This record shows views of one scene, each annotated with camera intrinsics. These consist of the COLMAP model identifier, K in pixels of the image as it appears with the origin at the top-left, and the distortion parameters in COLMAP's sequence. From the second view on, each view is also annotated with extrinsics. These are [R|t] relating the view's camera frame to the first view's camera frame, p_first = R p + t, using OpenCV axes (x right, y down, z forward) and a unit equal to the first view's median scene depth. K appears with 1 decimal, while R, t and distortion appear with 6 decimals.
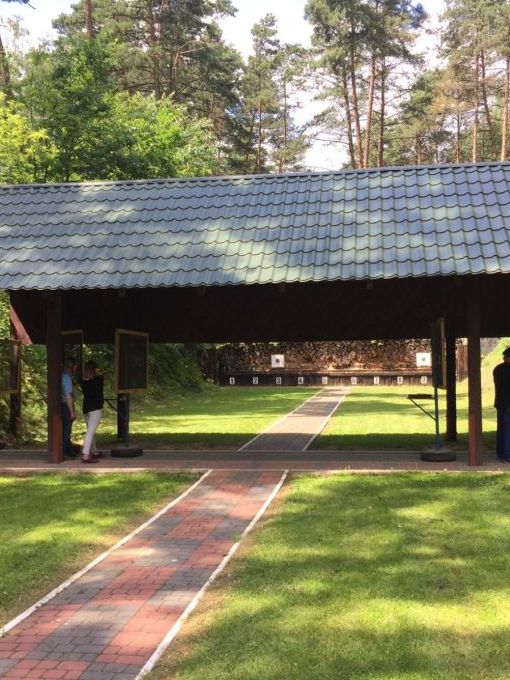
lens RADIAL K [[785.8, 0, 251.2], [0, 785.8, 333.8], [0, 0, 1]] dist [0.048636, 0.000000]
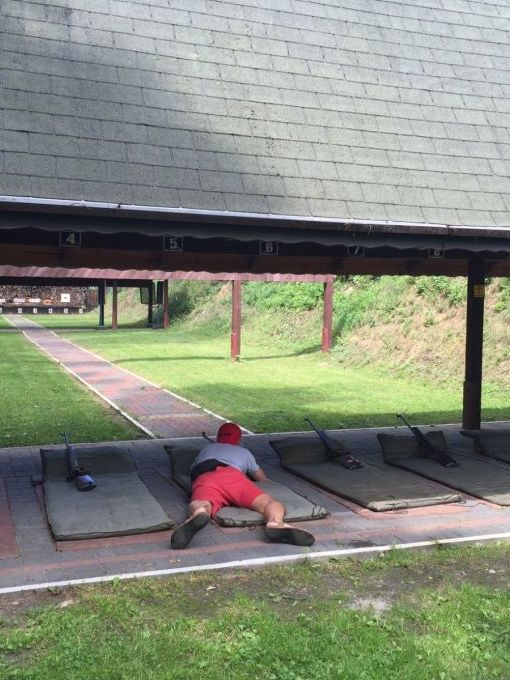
lens RADIAL K [[785.8, 0, 254.1], [0, 785.8, 340.5], [0, 0, 1]] dist [0.048636, 0.000000]
pose [[0.876749, -0.007469, 0.480890, -0.377610], [-0.031288, 0.996876, 0.072526, -0.013566], [-0.479929, -0.078633, 0.873776, -1.013442]]
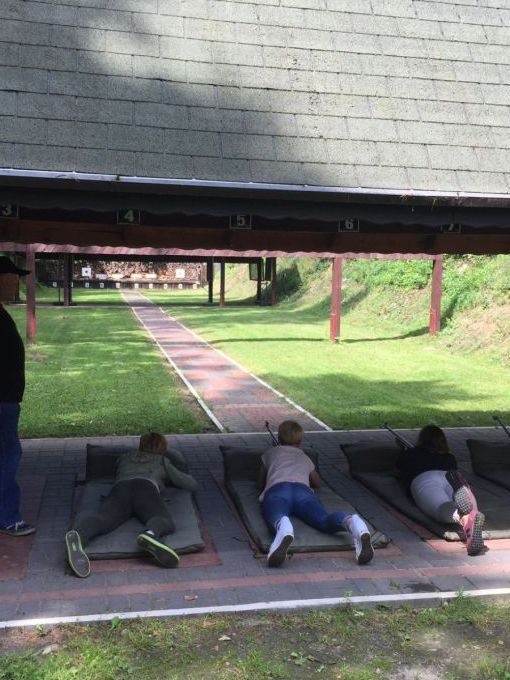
lens RADIAL K [[785.8, 0, 257.0], [0, 785.8, 340.1], [0, 0, 1]] dist [0.048636, 0.000000]
pose [[0.939533, -0.007846, 0.342369, -0.322477], [-0.031338, 0.993573, 0.108770, -0.018753], [-0.341022, -0.112922, 0.933248, -0.976314]]
